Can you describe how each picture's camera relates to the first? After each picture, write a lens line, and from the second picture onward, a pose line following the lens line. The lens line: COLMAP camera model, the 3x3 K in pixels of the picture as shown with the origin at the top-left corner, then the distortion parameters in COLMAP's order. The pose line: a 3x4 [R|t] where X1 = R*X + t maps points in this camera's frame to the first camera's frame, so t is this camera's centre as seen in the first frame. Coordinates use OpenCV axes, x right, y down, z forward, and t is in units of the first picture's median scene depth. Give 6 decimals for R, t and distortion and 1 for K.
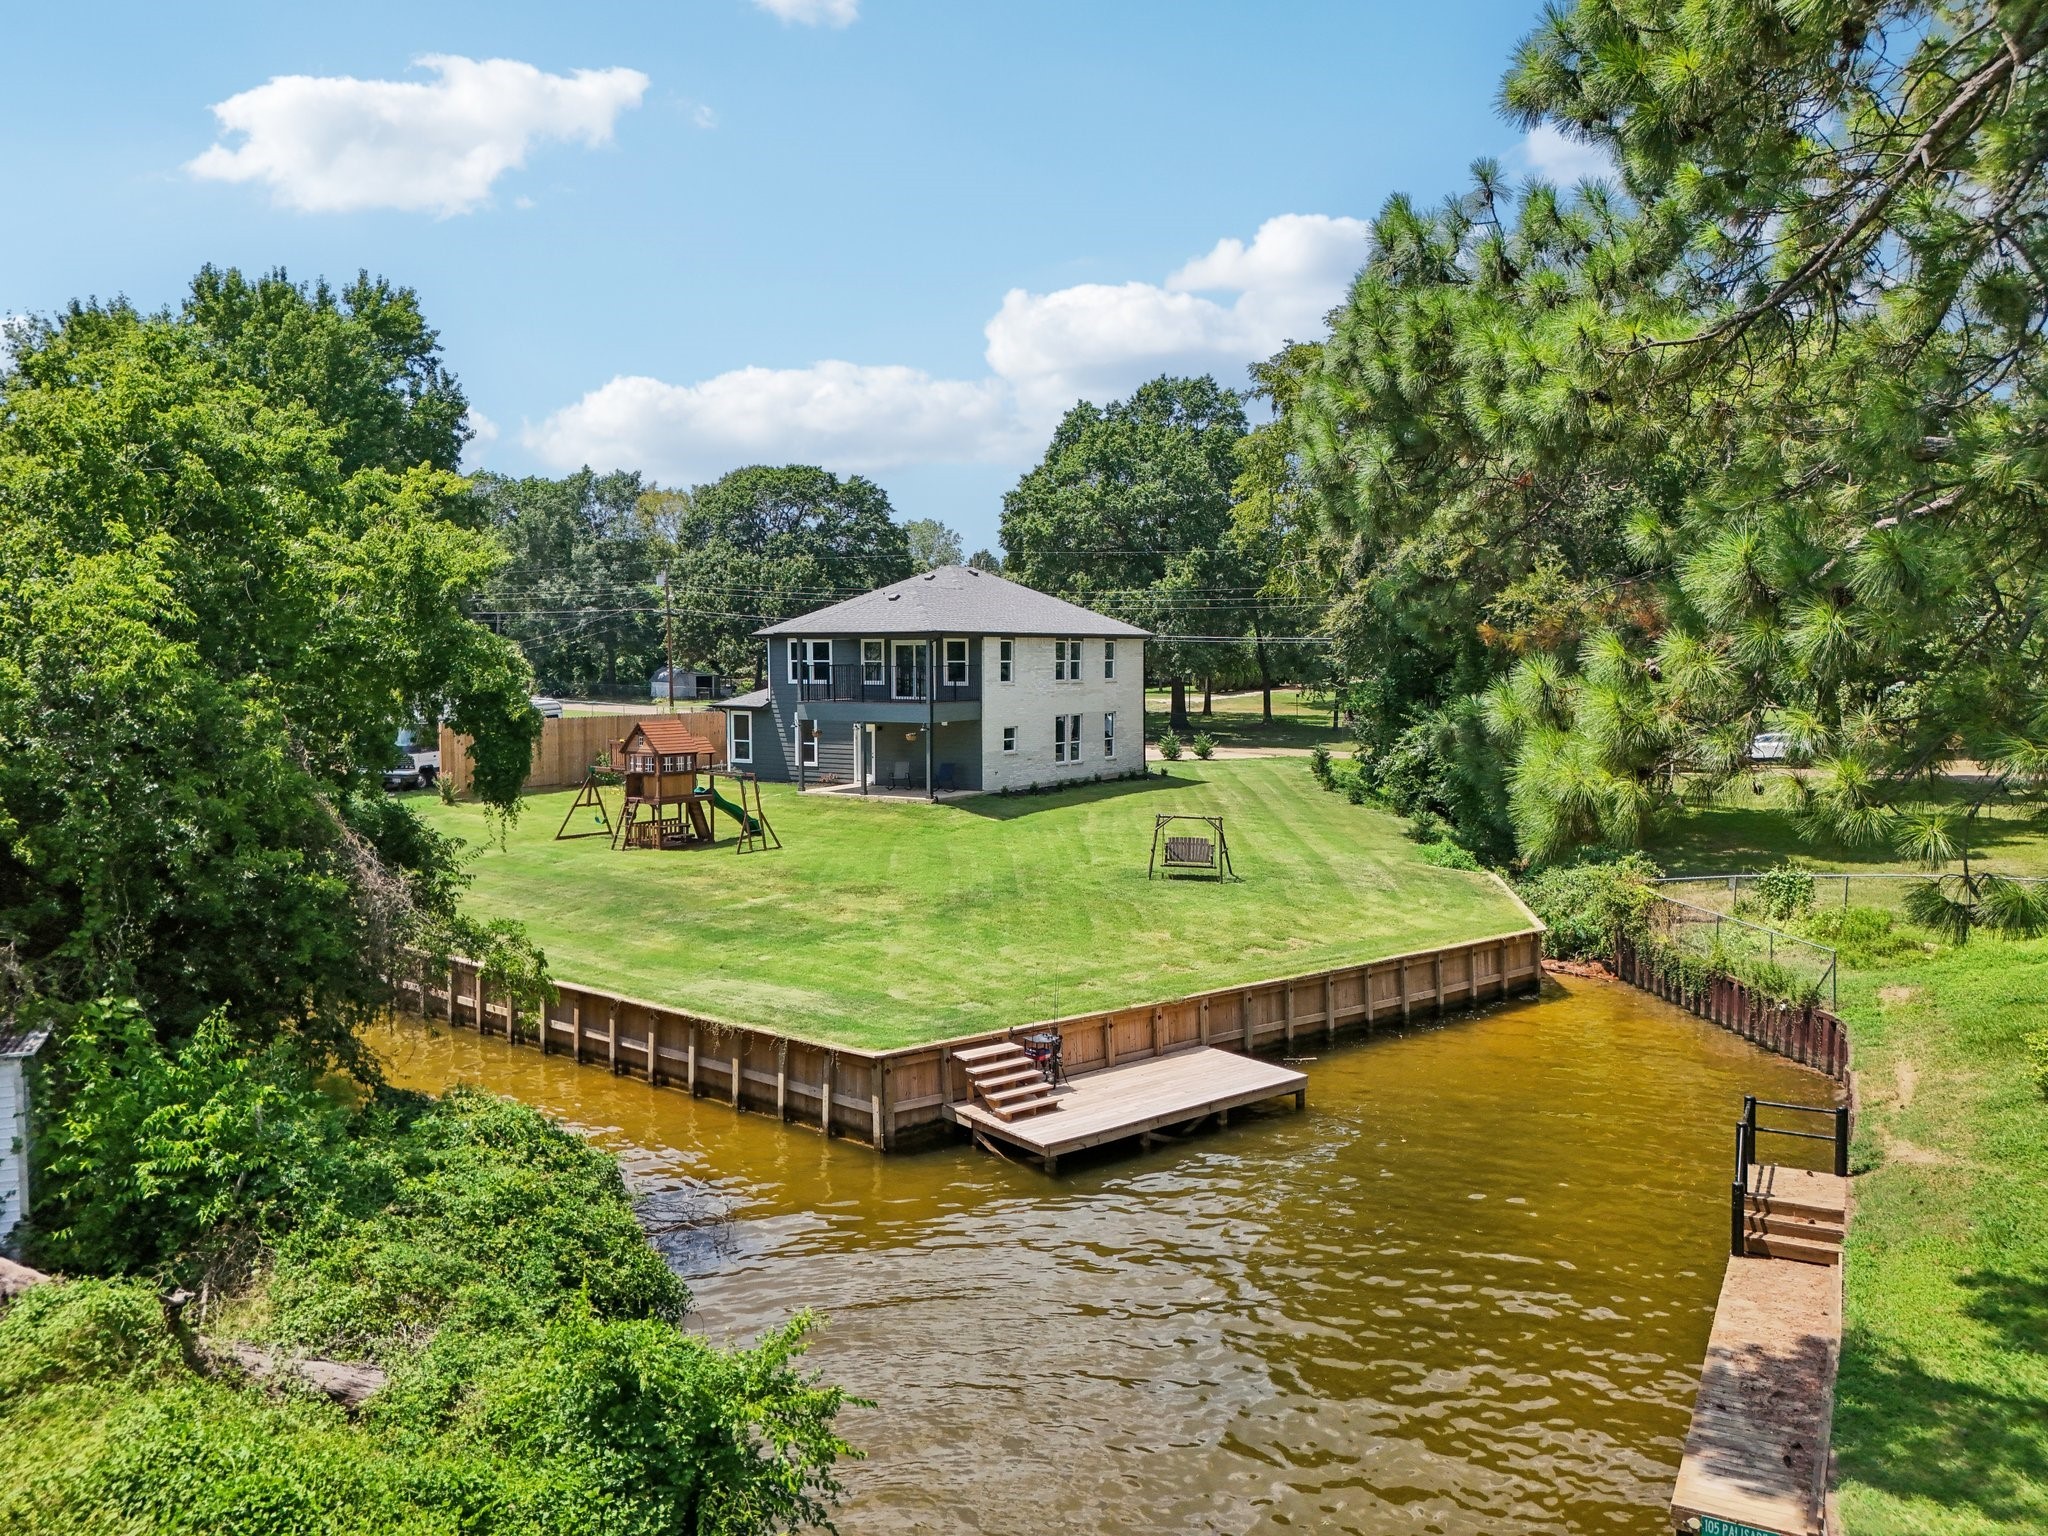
lens RADIAL K [[1435.3, 0, 1024.0], [0, 1435.3, 768.0], [0, 0, 1]] dist [0.077020, -0.001160]
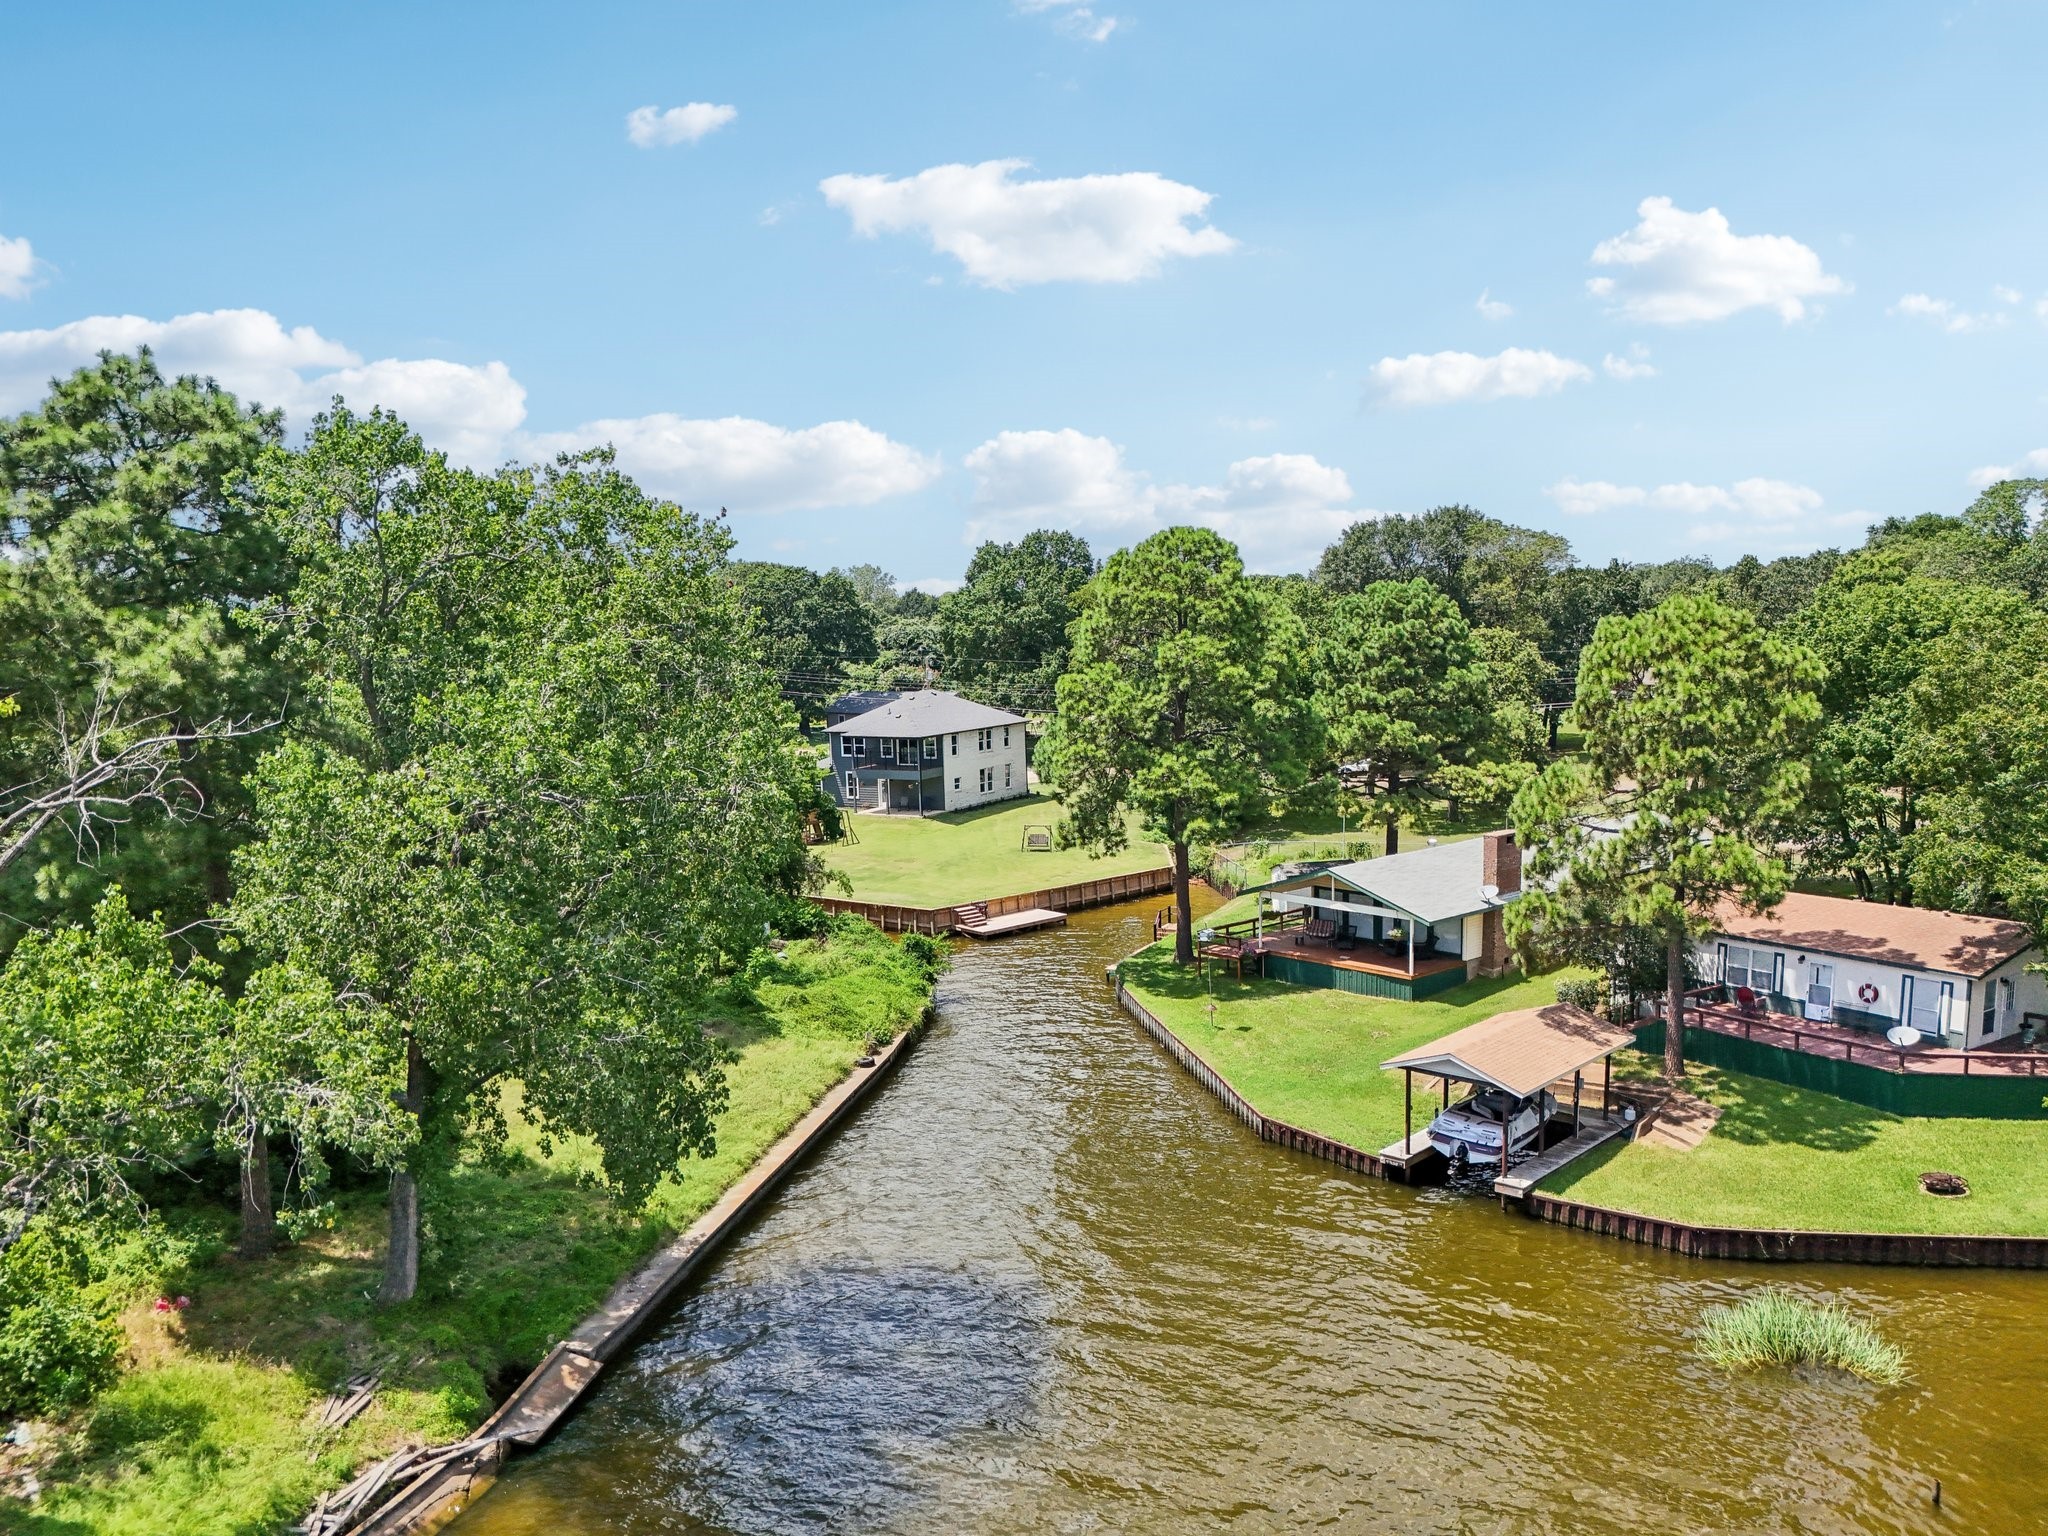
lens RADIAL K [[1435.3, 0, 1024.0], [0, 1435.3, 768.0], [0, 0, 1]] dist [0.077020, -0.001160]
pose [[0.997936, -0.031548, 0.055937, -0.029681], [0.030227, 0.999248, 0.024298, -0.090459], [-0.056662, -0.022557, 0.998139, -1.043615]]
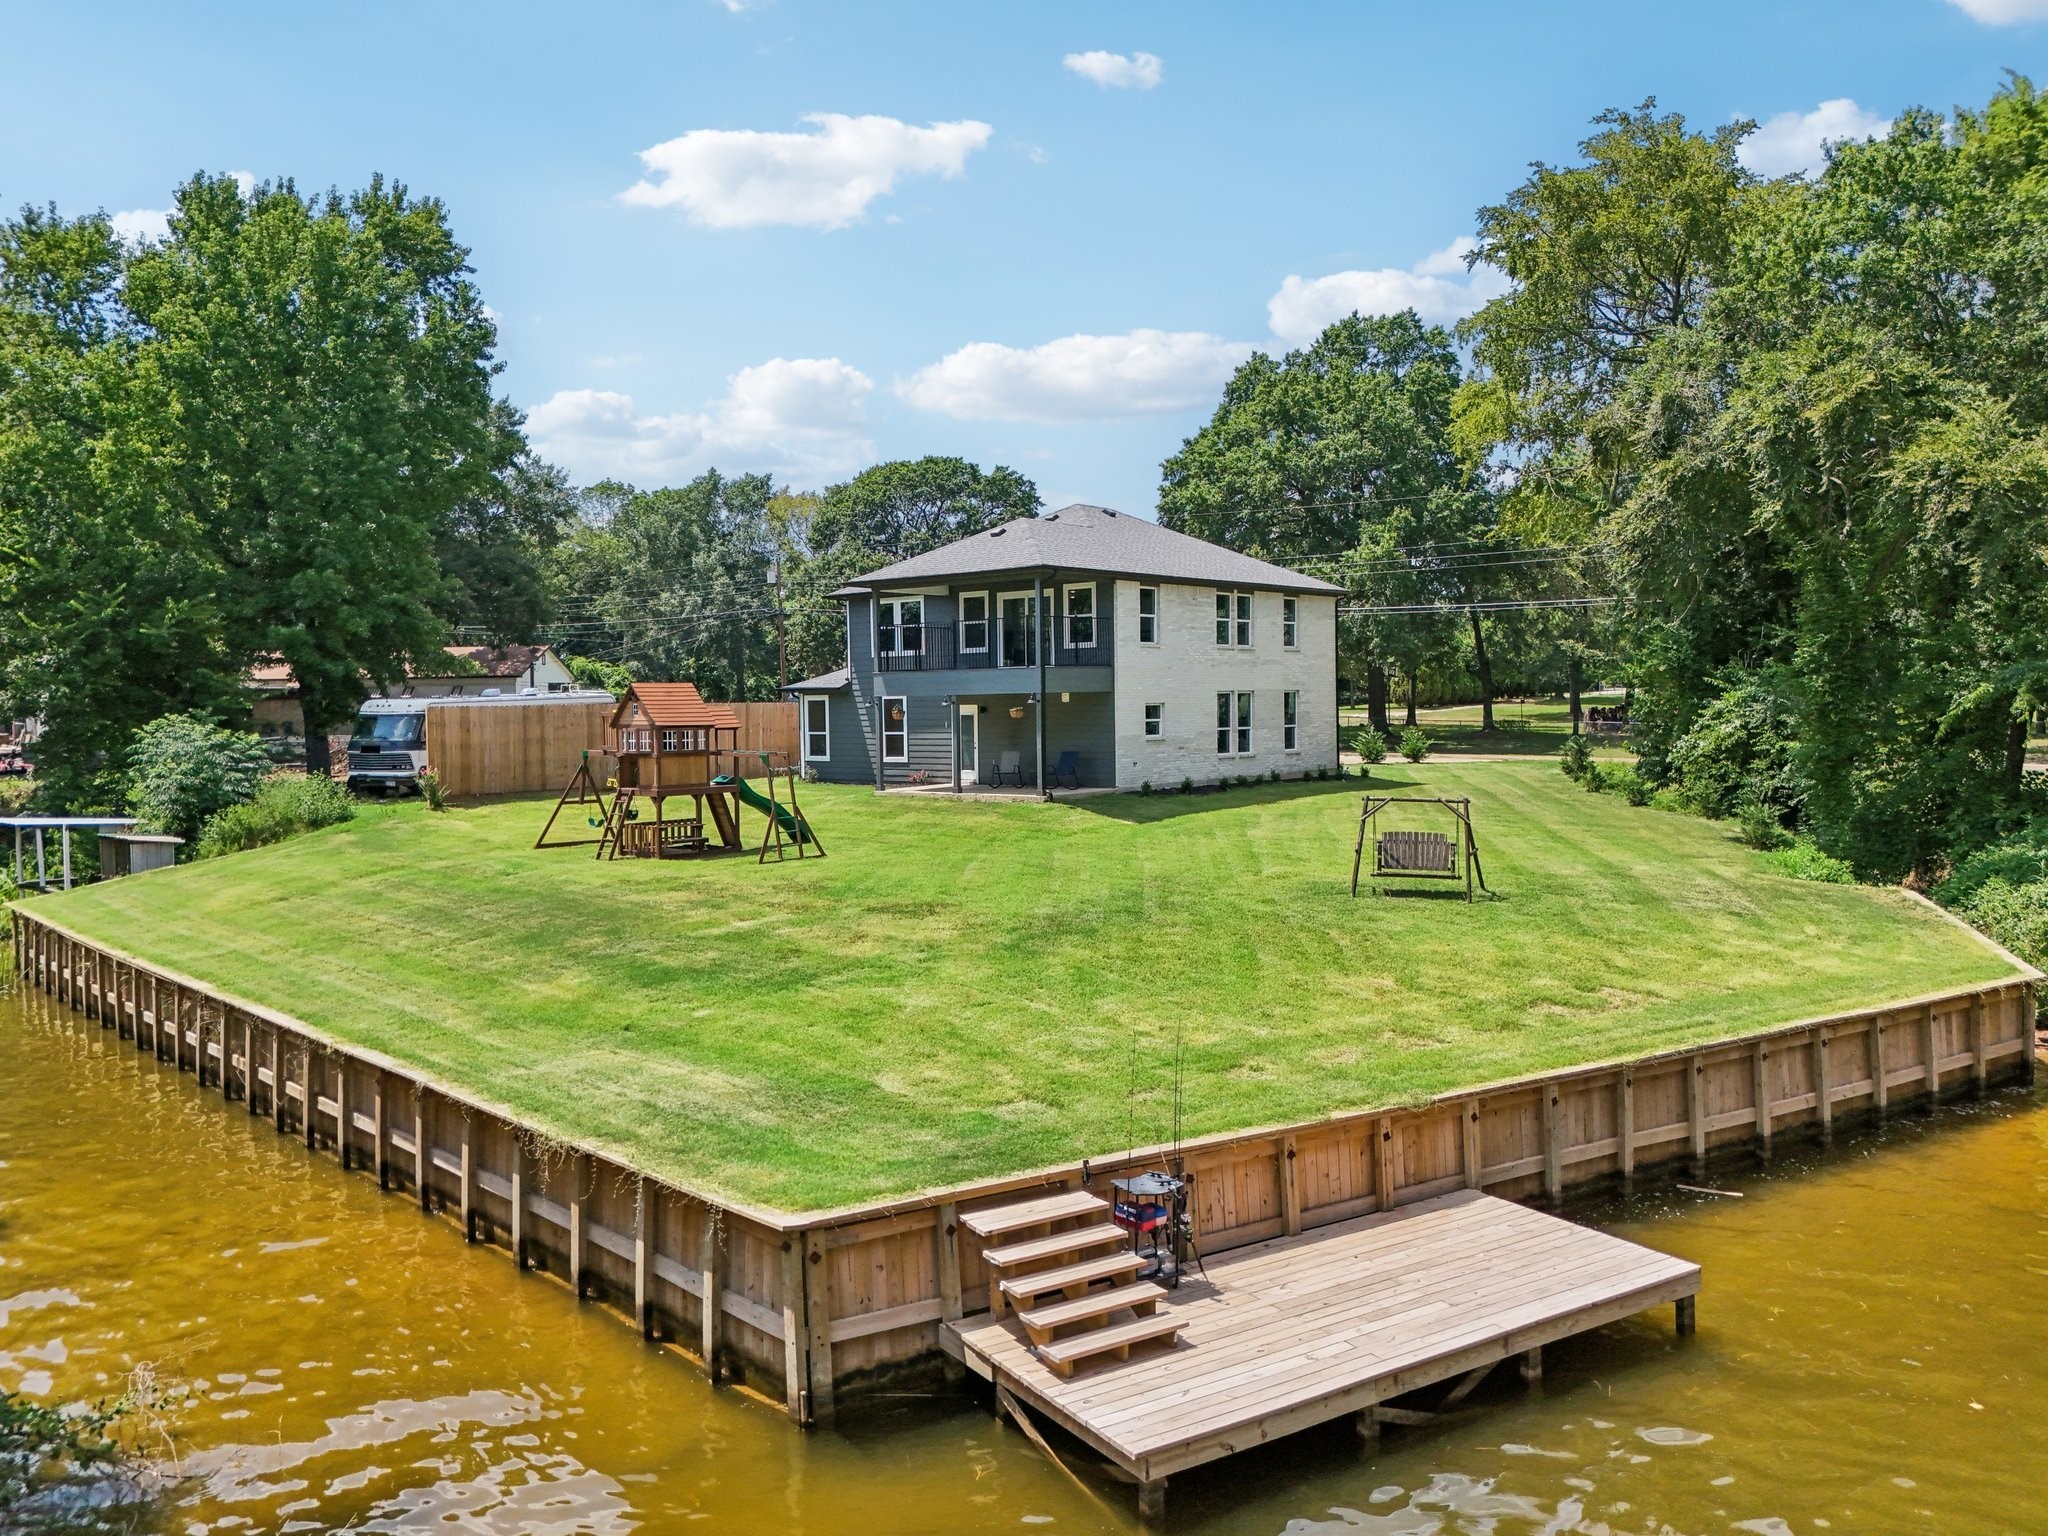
lens RADIAL K [[1477.5, 0, 1022.3], [0, 1477.5, 781.5], [0, 0, 1]] dist [0.082902, -0.182211]
pose [[0.992514, -0.008256, -0.121855, 0.015836], [0.005563, 0.999733, -0.022423, 0.029503], [0.122007, 0.021578, 0.992295, 0.235630]]
